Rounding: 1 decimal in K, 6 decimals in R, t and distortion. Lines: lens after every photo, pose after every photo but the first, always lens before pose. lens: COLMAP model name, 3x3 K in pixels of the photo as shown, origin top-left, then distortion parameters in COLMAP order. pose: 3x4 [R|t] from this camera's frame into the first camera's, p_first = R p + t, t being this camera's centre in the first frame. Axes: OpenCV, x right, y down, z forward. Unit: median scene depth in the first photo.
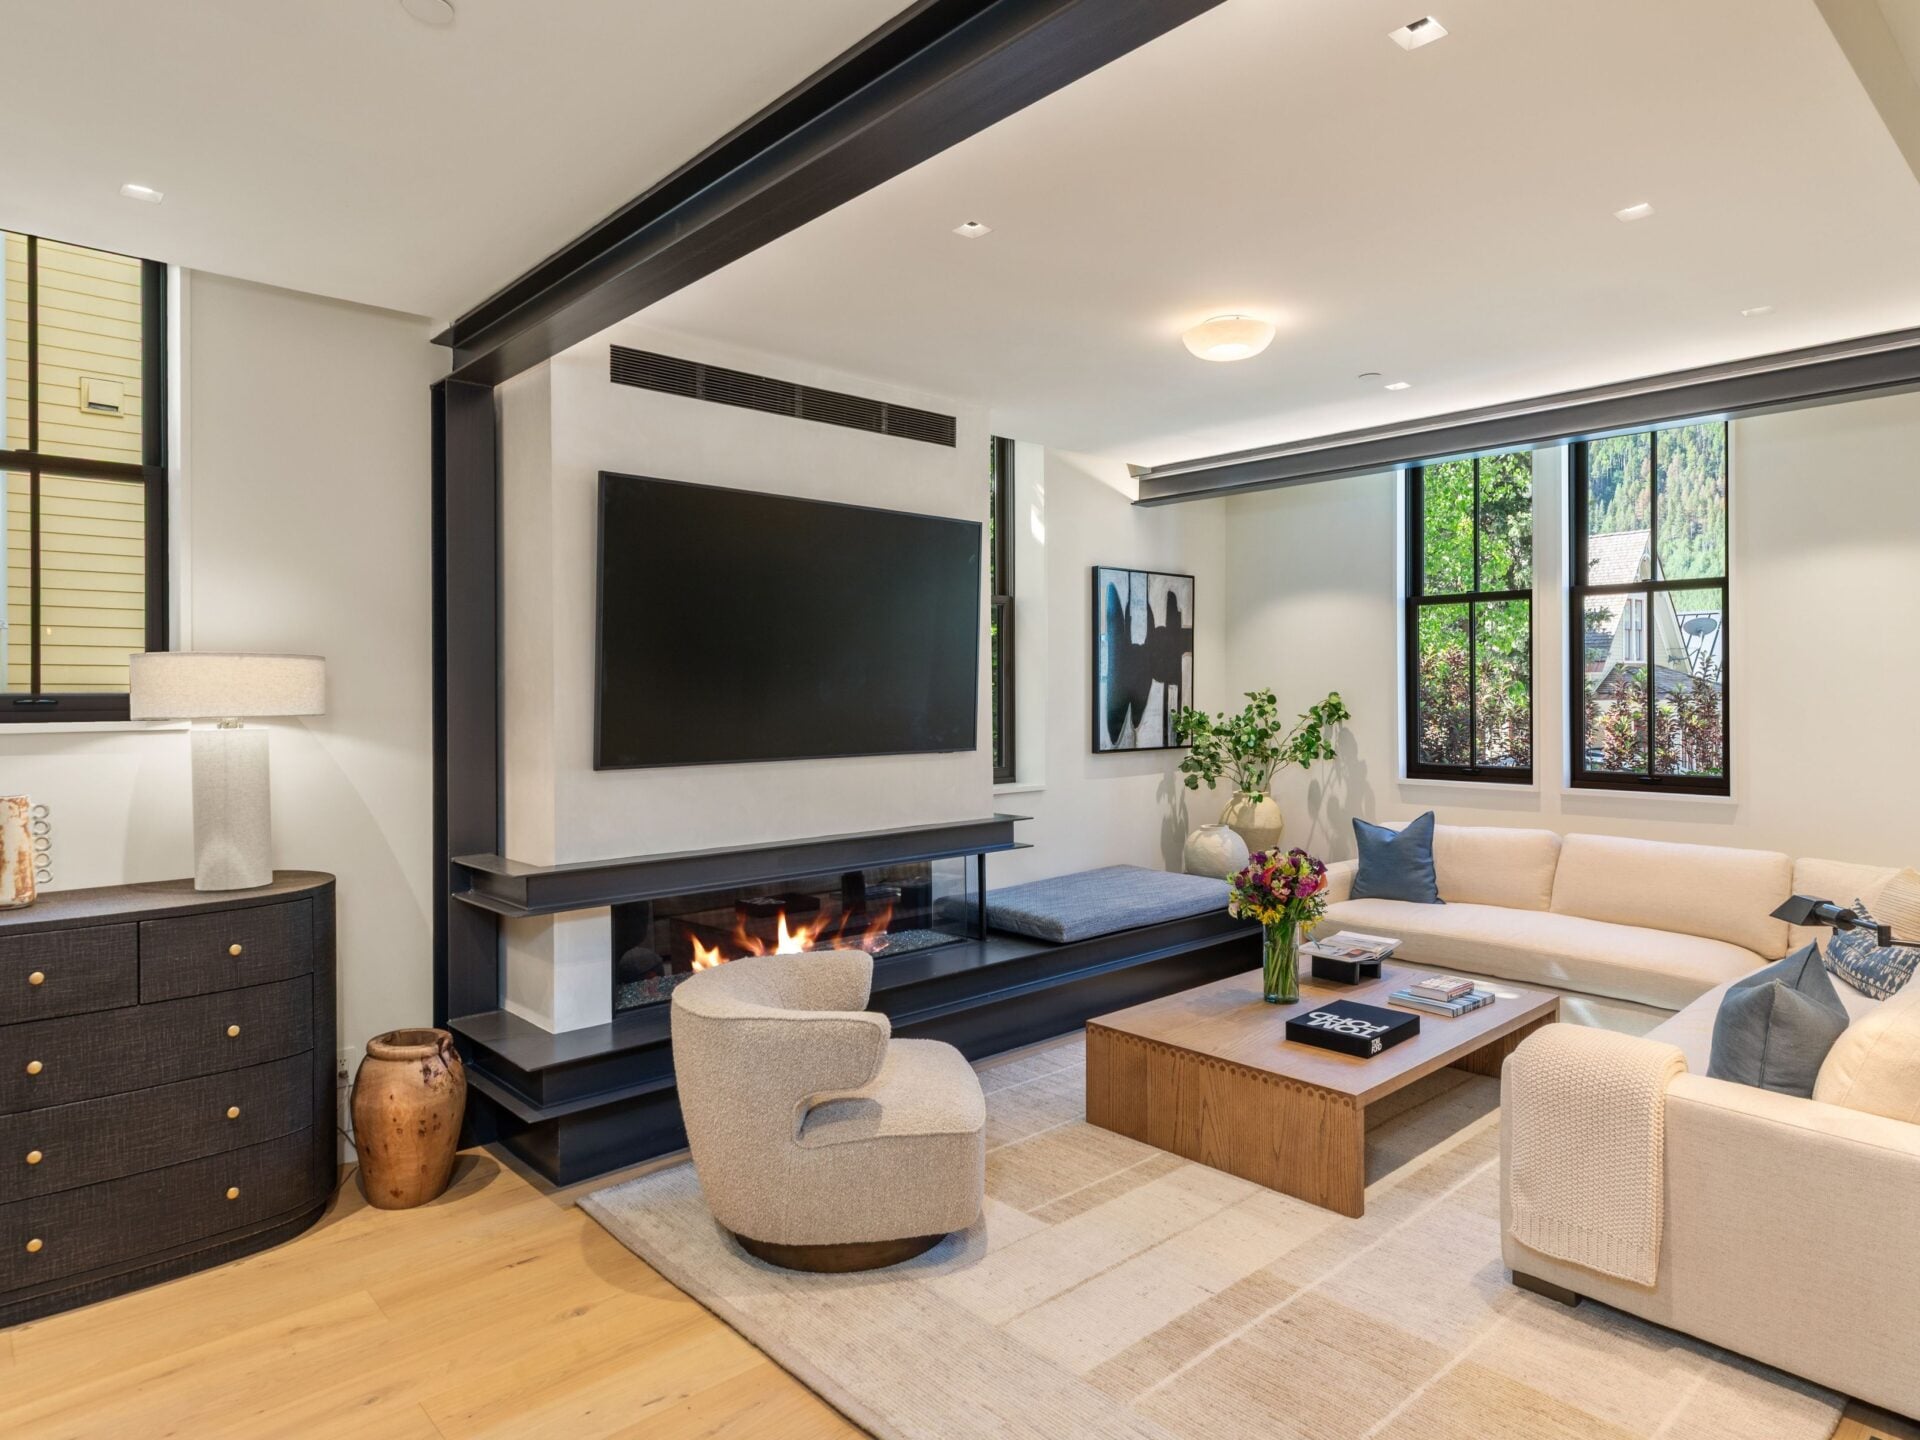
lens RADIAL K [[1148.4, 0, 982.1], [0, 1148.4, 685.1], [0, 0, 1]] dist [-0.006815, 0.000124]
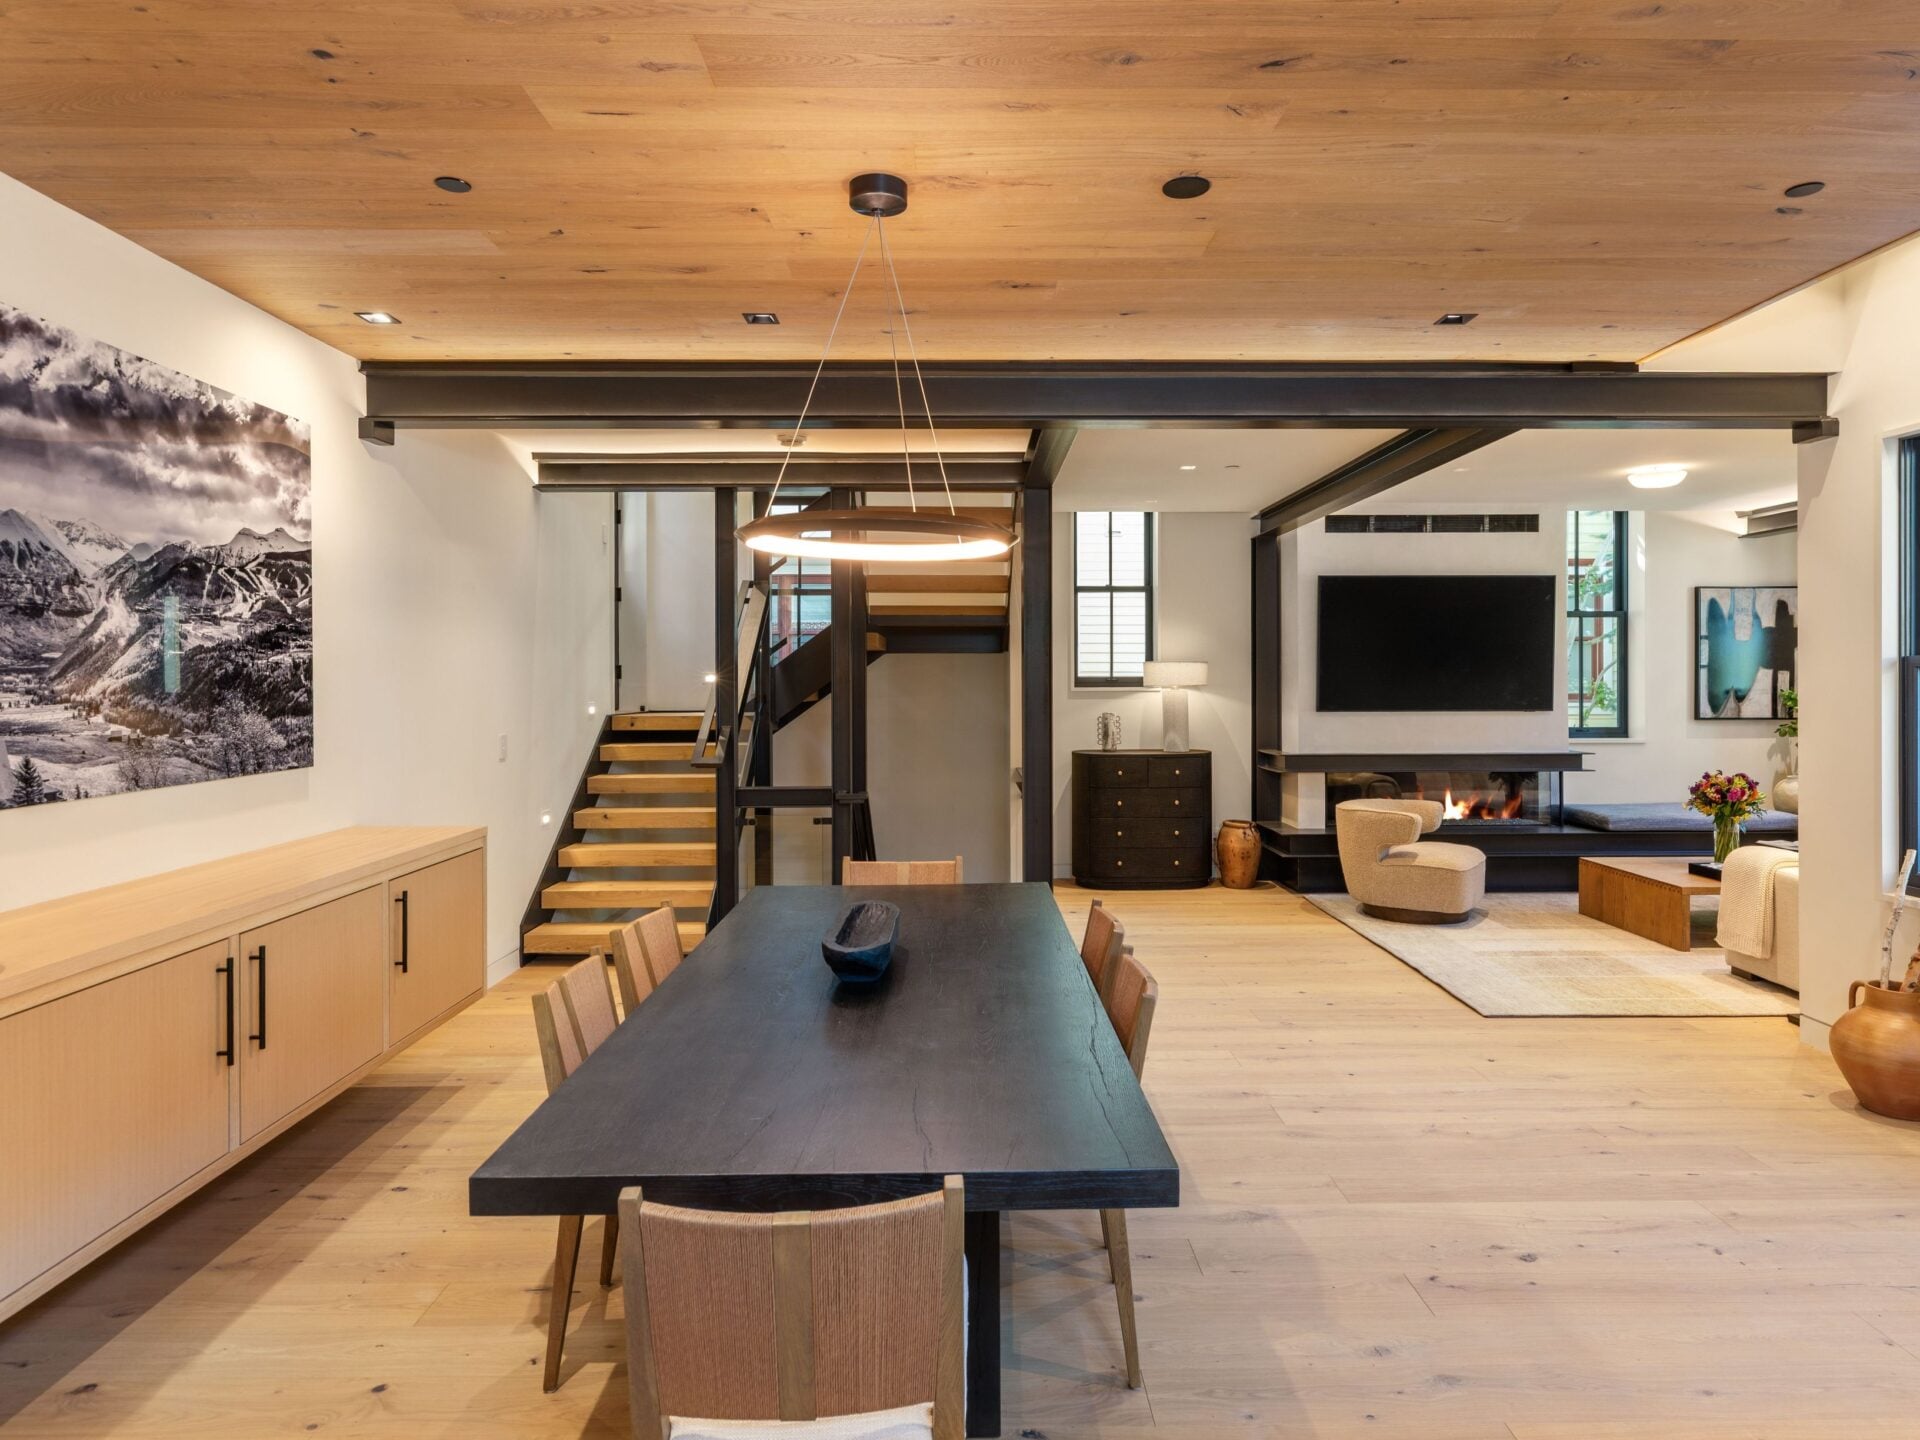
lens RADIAL K [[1148.4, 0, 962.4], [0, 1148.4, 709.6], [0, 0, 1]] dist [-0.006815, 0.000124]
pose [[0.733133, 0.018570, -0.679831, 0.650390], [0.003796, 0.999500, 0.031395, -0.001618], [0.680074, -0.025598, 0.732696, -1.059625]]
